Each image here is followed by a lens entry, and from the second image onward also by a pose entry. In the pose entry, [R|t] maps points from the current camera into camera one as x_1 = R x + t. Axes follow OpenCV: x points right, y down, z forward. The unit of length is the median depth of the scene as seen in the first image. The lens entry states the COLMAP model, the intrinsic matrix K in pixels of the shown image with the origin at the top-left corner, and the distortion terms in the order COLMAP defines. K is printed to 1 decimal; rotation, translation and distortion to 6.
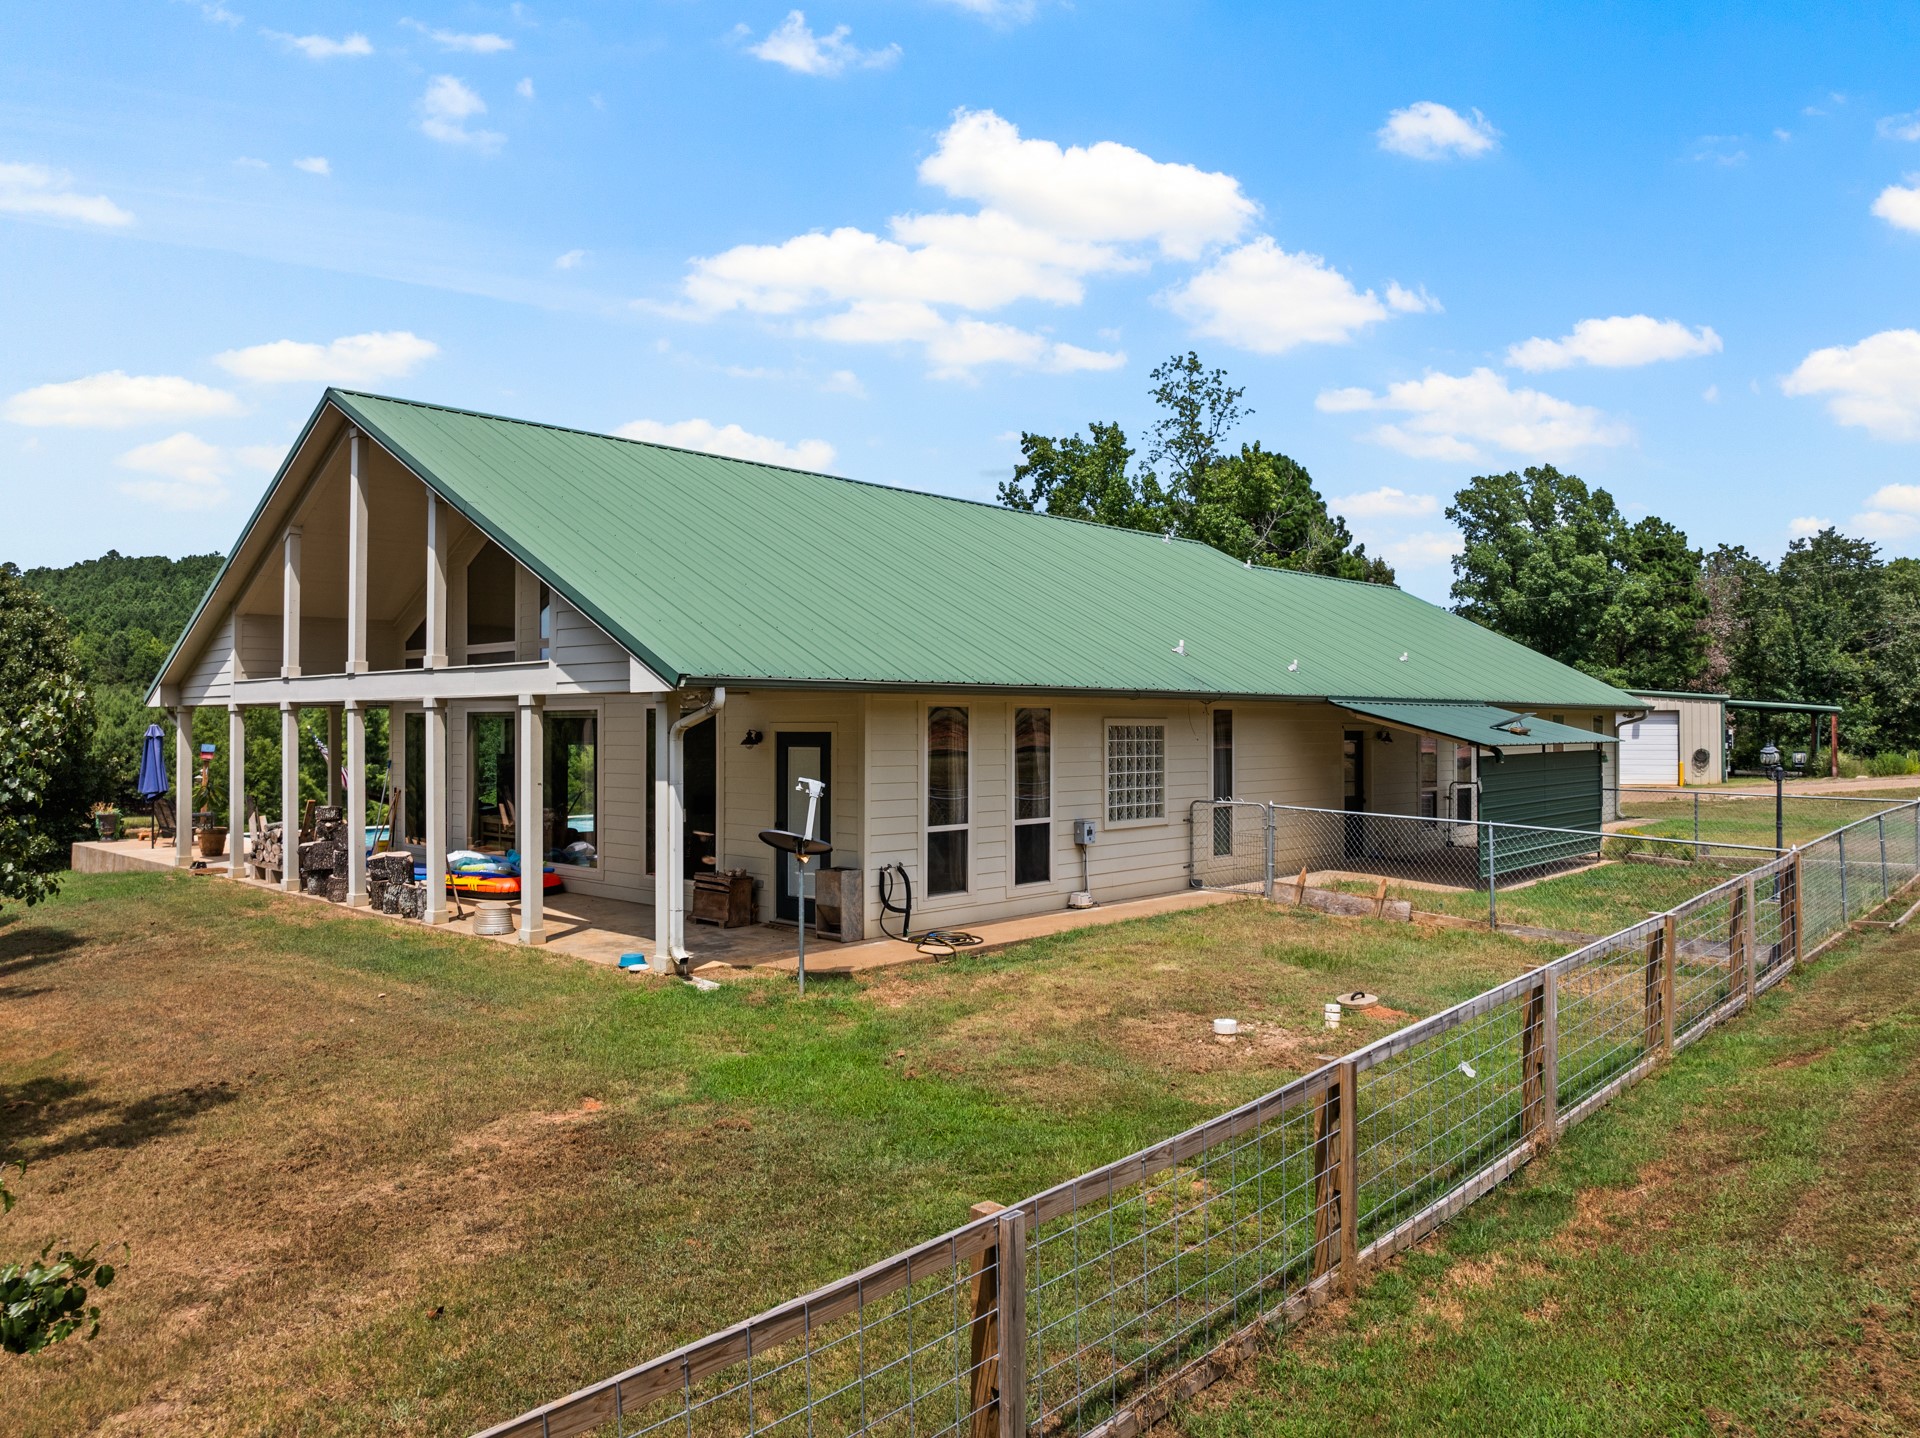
lens RADIAL K [[1357.4, 0, 944.9], [0, 1357.4, 714.7], [0, 0, 1]] dist [-0.035106, 0.003197]
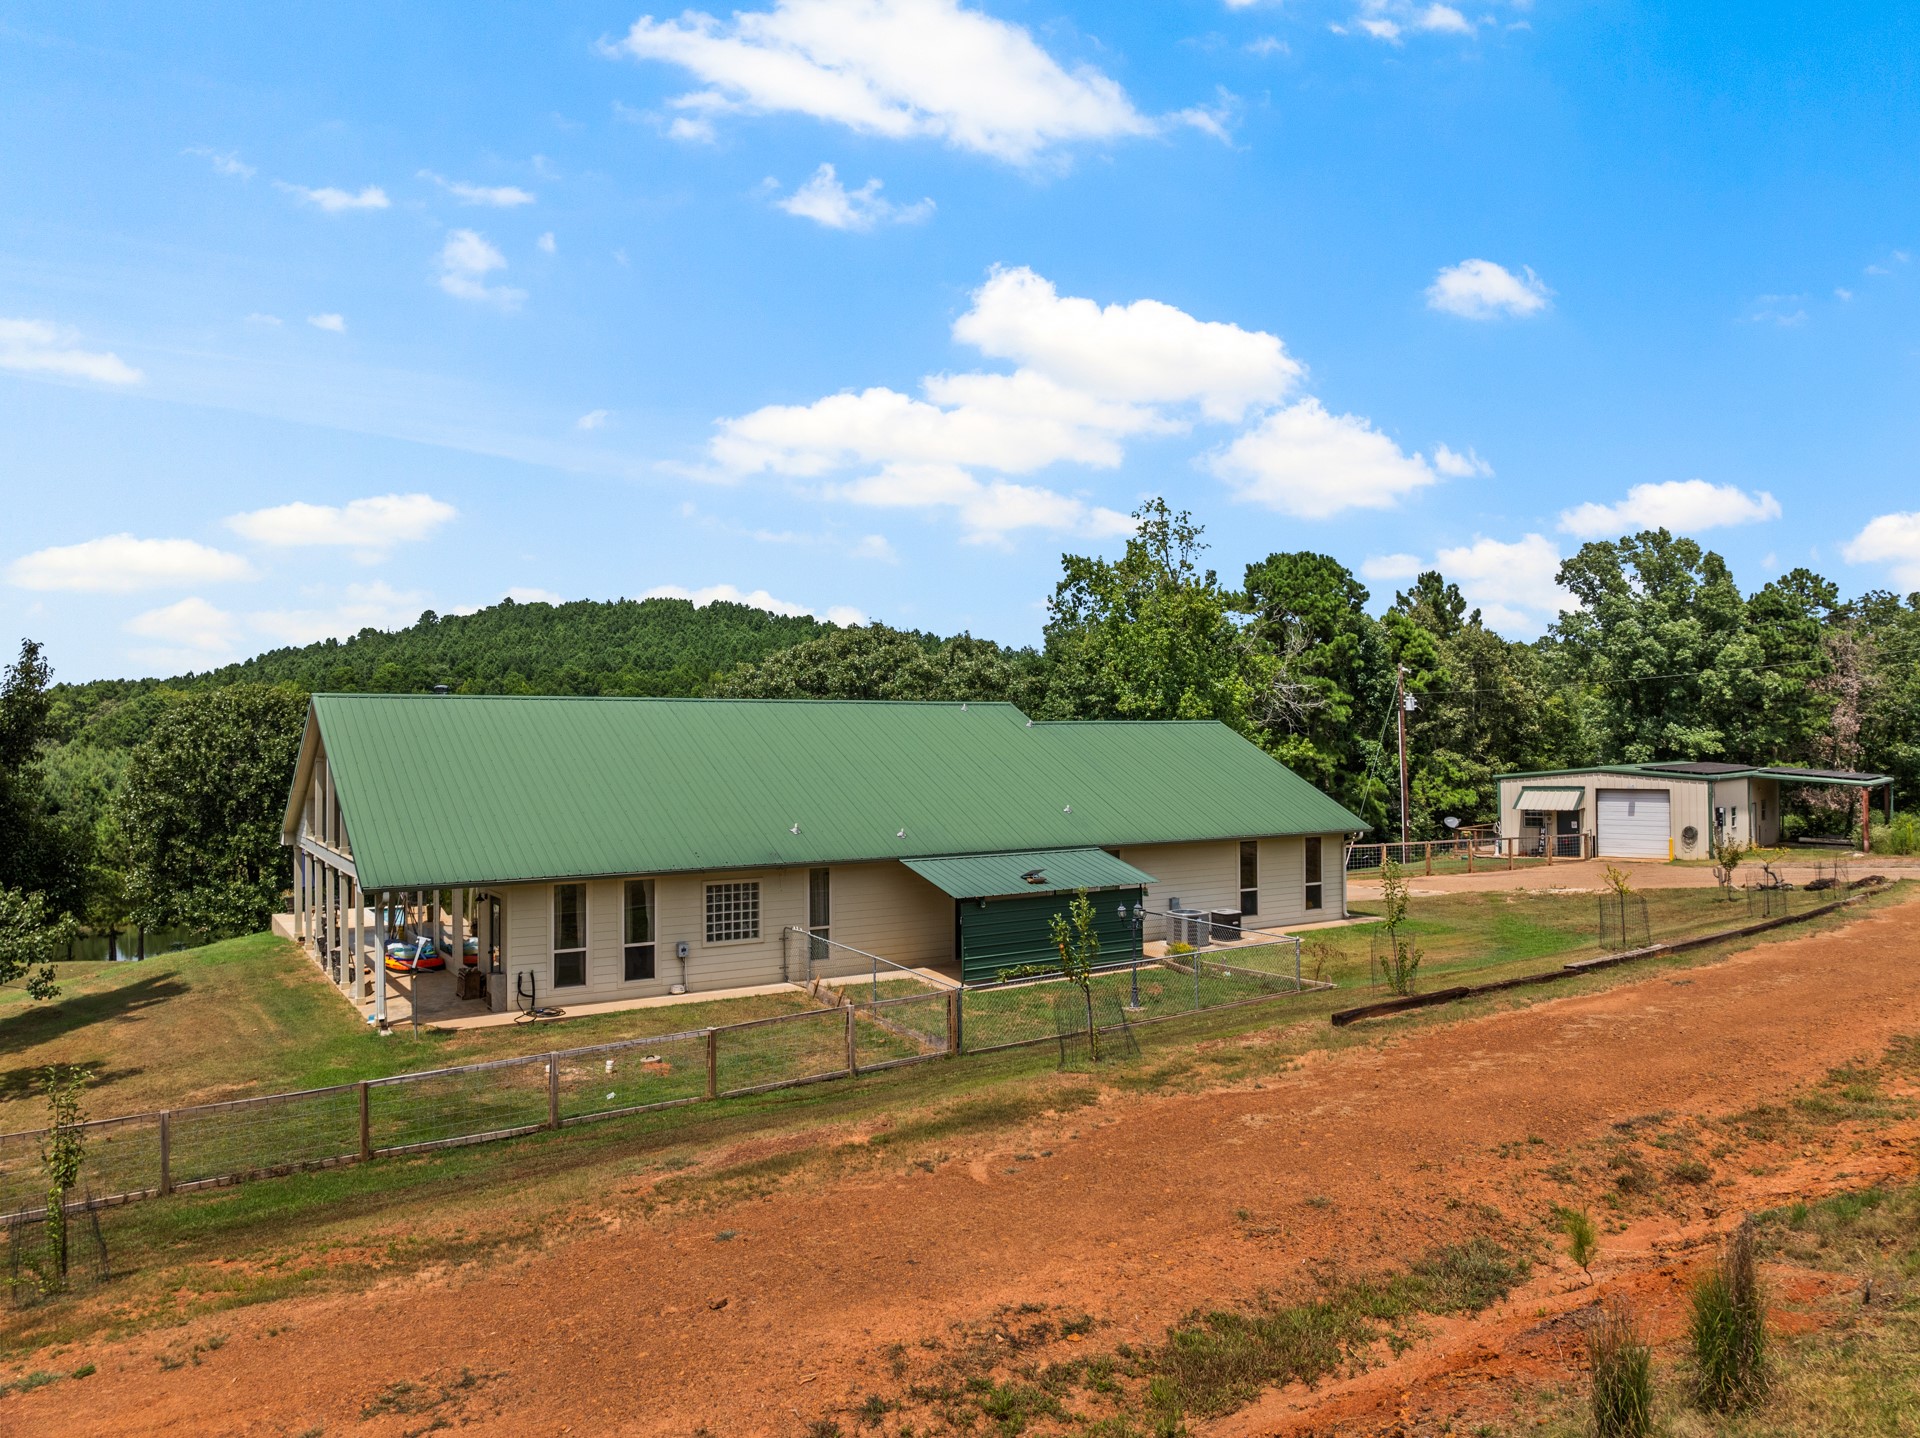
lens RADIAL K [[1357.4, 0, 944.9], [0, 1357.4, 714.7], [0, 0, 1]] dist [-0.035106, 0.003197]
pose [[0.967015, -0.013211, -0.254377, 0.752022], [0.010937, 0.999887, -0.010351, -0.165079], [0.254485, 0.007227, 0.967050, -0.502506]]
